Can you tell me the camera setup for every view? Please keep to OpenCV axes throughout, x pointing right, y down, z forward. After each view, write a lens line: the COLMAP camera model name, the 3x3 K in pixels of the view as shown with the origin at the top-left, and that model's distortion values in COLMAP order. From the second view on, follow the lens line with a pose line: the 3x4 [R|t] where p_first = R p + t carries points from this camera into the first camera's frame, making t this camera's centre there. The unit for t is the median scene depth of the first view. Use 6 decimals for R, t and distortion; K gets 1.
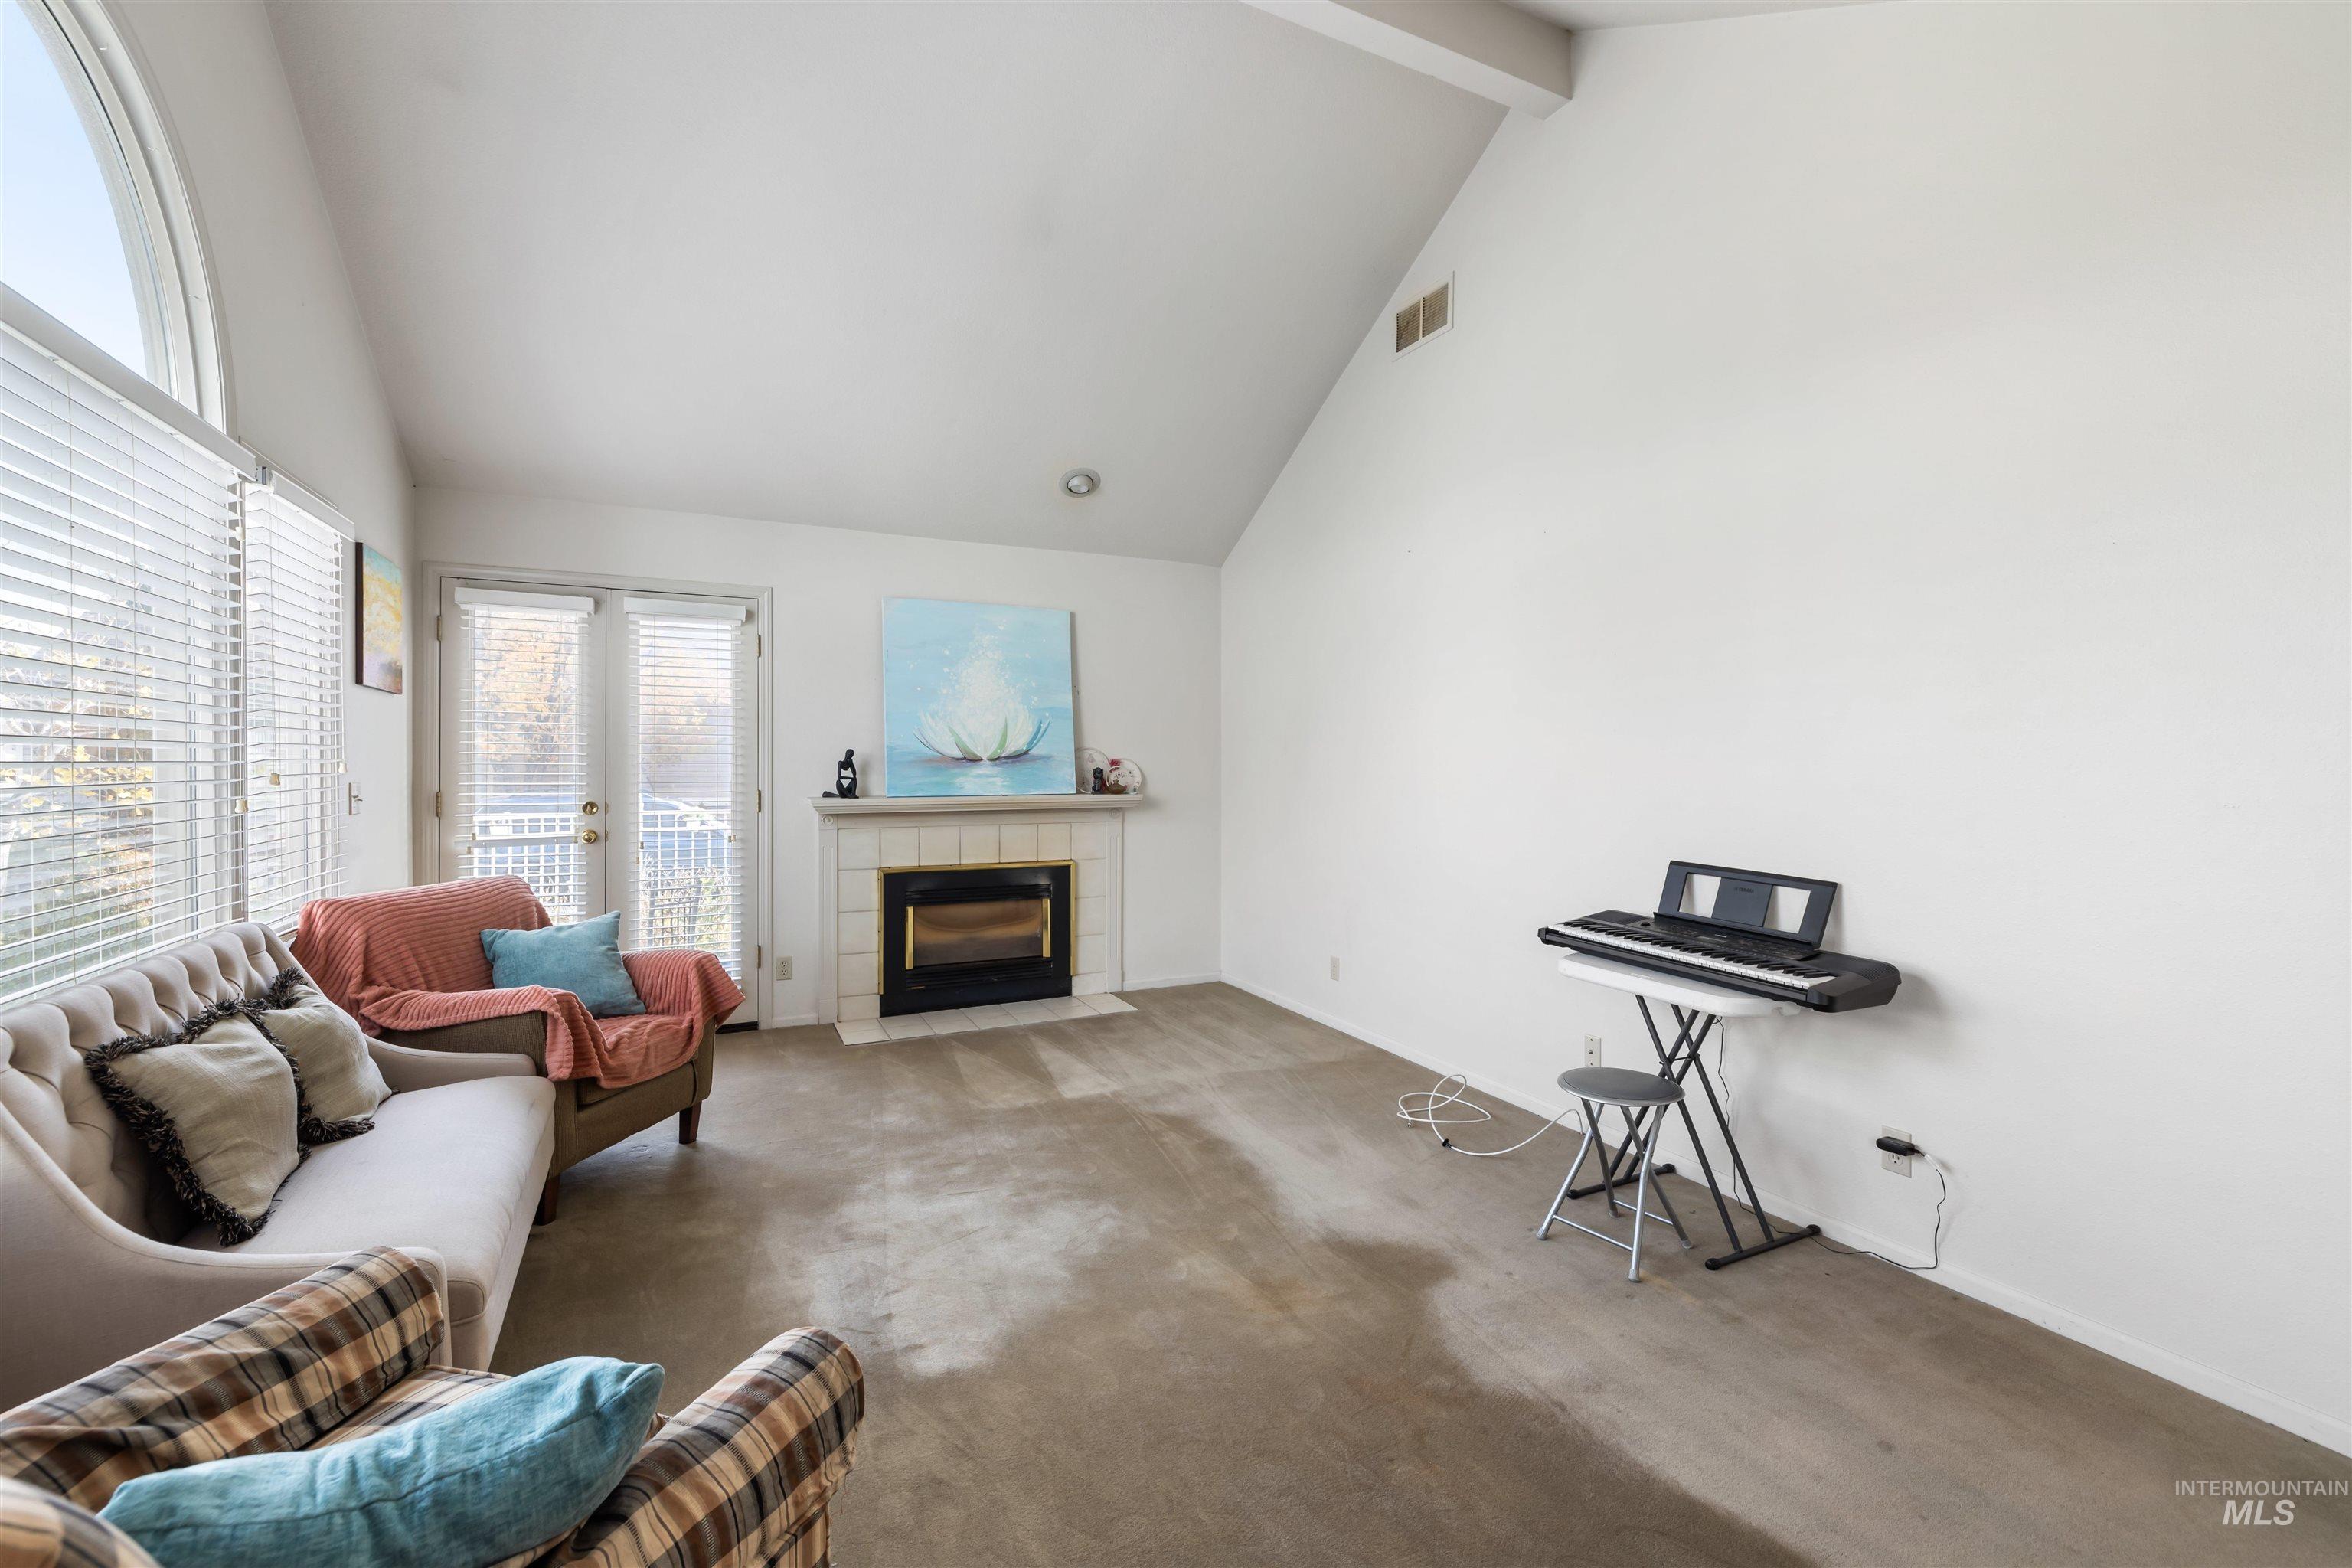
lens RADIAL K [[1007.1, 0, 1213.1], [0, 1007.1, 766.5], [0, 0, 1]] dist [0.000013, -0.000104]
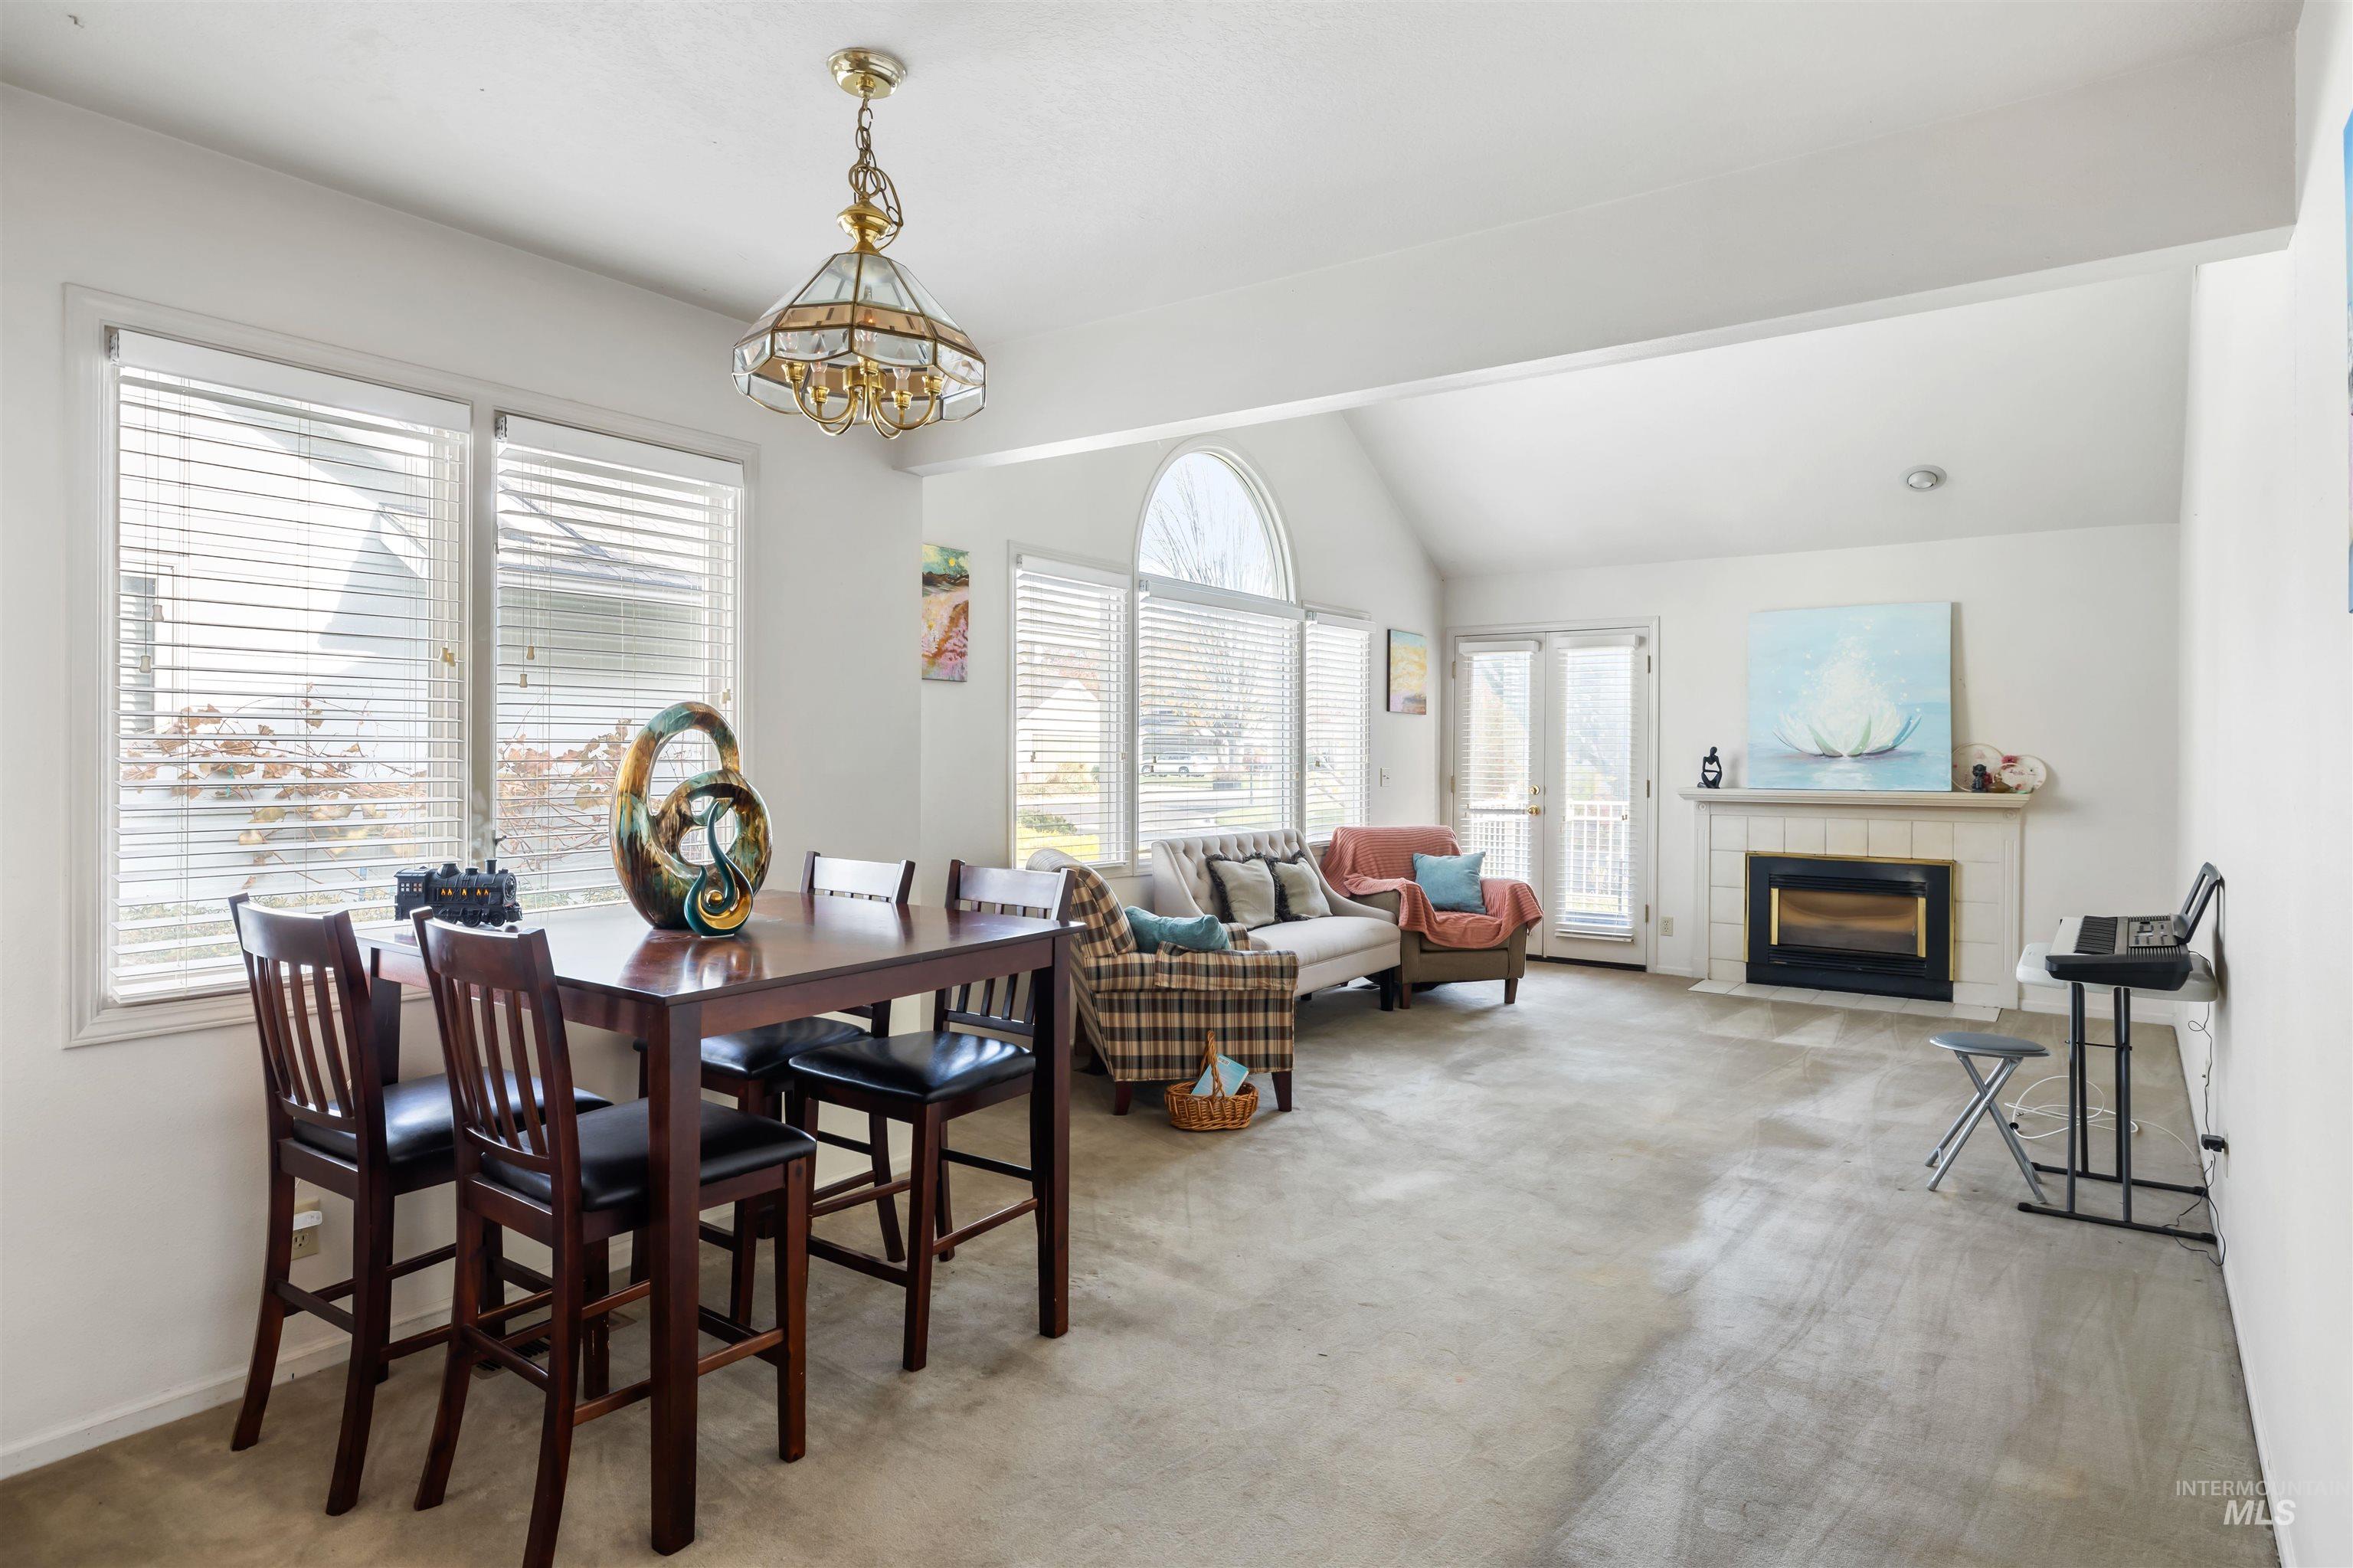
lens RADIAL K [[1306.7, 0, 1184.6], [0, 1306.7, 755.6], [0, 0, 1]] dist [0.014415, 0.000161]
pose [[0.470238, 0.001101, -0.882539, 0.677142], [-0.007185, 0.999971, -0.002581, 0.001548], [0.882510, 0.007555, 0.470232, -0.257203]]
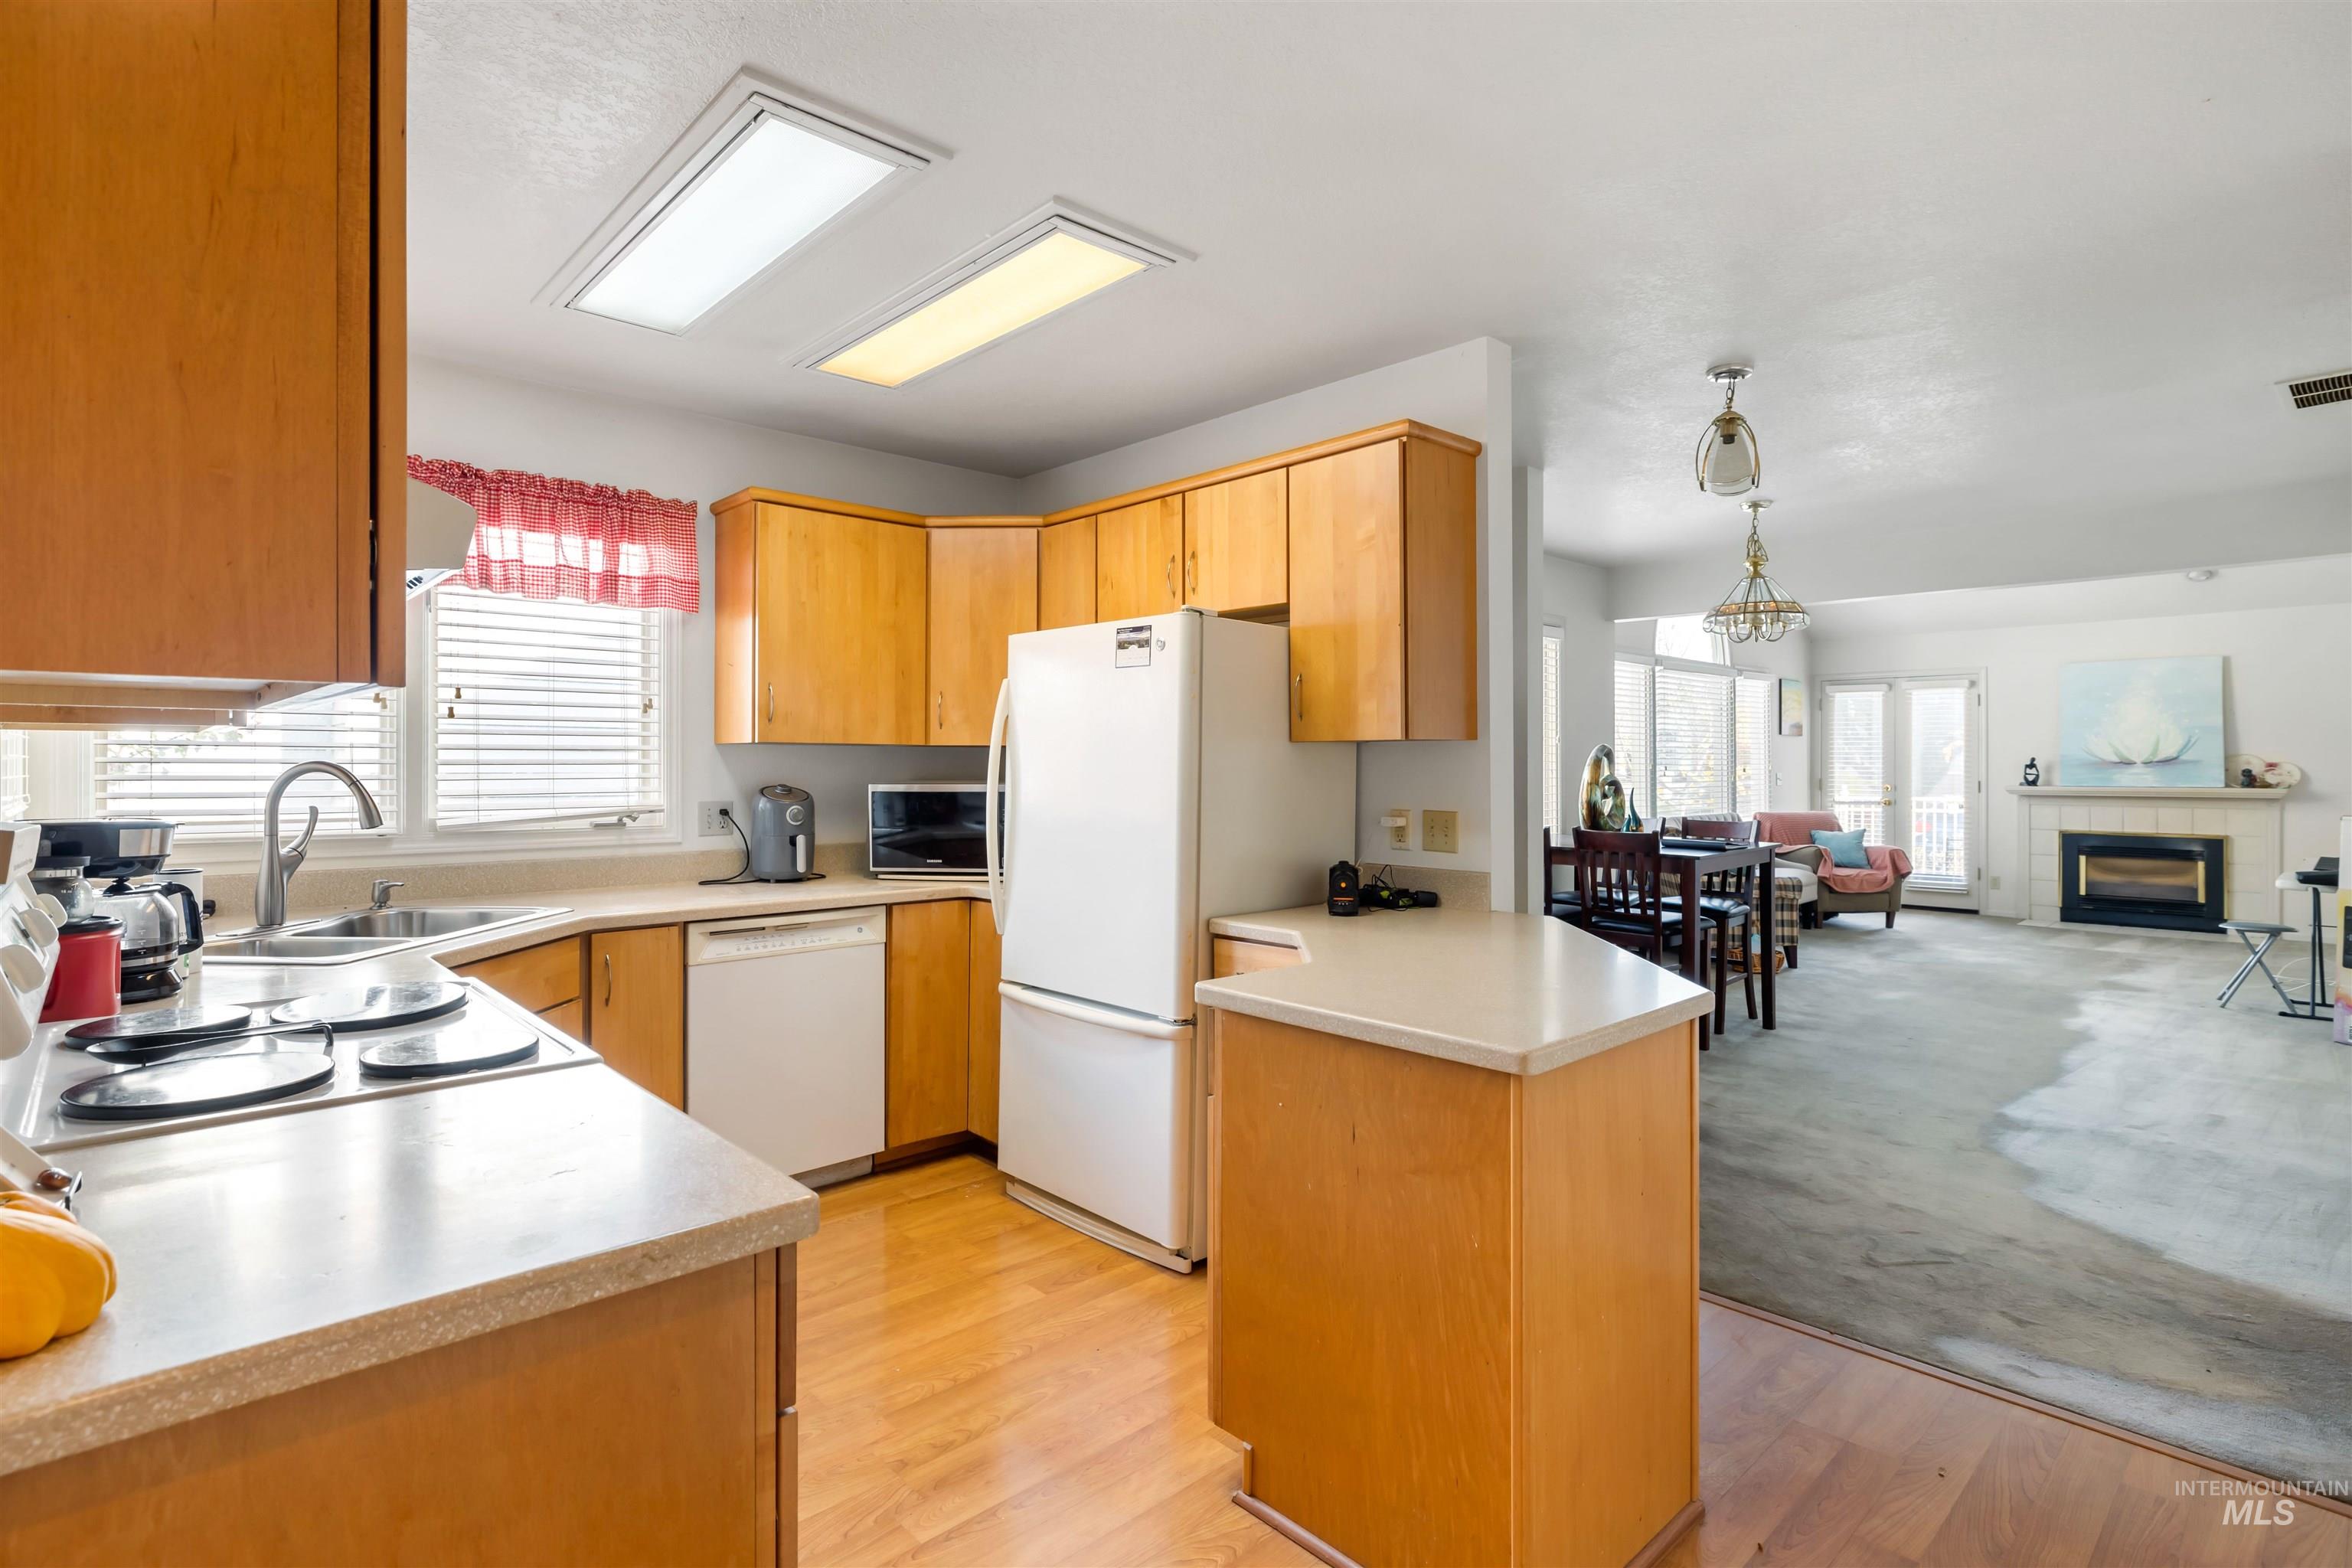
lens RADIAL K [[1148.6, 0, 1180.5], [0, 1148.6, 757.1], [0, 0, 1]] dist [0.000801, 0.000348]
pose [[0.286984, -0.007239, -0.957908, 1.047239], [-0.001810, 0.999966, -0.008099, 0.000873], [0.957934, 0.004058, 0.286961, -0.901938]]
